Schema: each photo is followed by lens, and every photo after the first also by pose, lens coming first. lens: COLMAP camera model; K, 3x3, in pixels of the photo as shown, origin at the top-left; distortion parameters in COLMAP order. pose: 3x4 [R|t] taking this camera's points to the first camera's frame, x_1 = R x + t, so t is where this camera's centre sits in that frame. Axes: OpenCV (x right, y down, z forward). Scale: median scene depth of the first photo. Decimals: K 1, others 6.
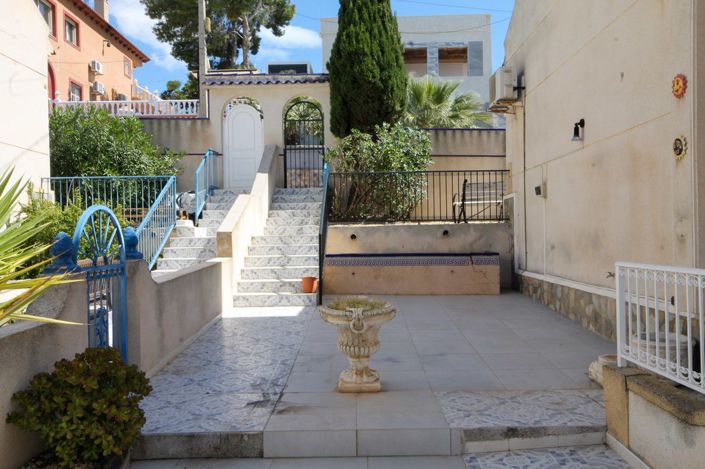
lens RADIAL K [[642.7, 0, 352.5], [0, 642.7, 234.5], [0, 0, 1]] dist [0.009569, 0.007292]
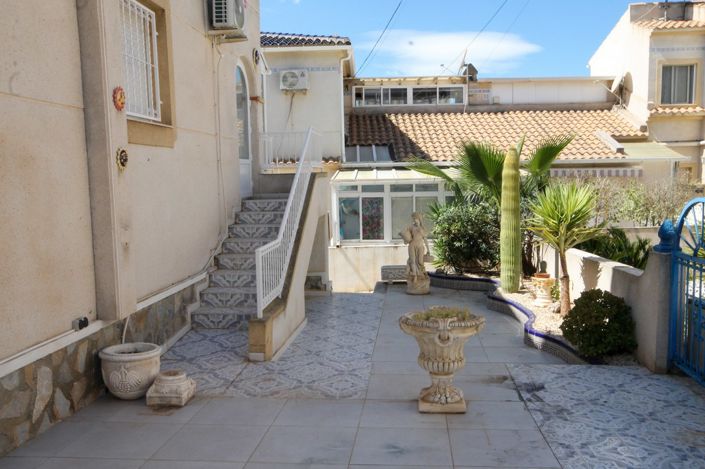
lens RADIAL K [[642.7, 0, 352.5], [0, 642.7, 234.5], [0, 0, 1]] dist [0.009569, 0.007292]
pose [[-0.996355, 0.025657, 0.081358, 0.058284], [0.032762, 0.995648, 0.087242, -0.089827], [-0.078765, 0.089589, -0.992859, 1.953886]]
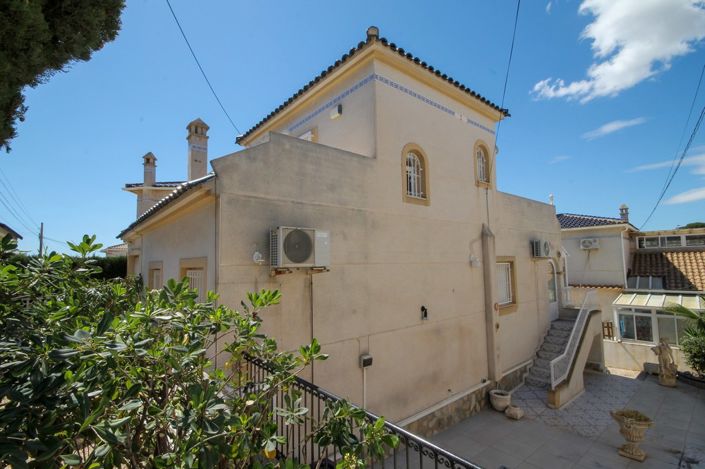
lens RADIAL K [[317.5, 0, 352.5], [0, 317.5, 234.5], [0, 0, 1]] dist [0.010454, -0.015087]
pose [[-0.664824, 0.092069, 0.741305, -0.198092], [0.006244, 0.993026, -0.117733, -0.372173], [-0.746974, -0.073643, -0.660762, 2.499197]]
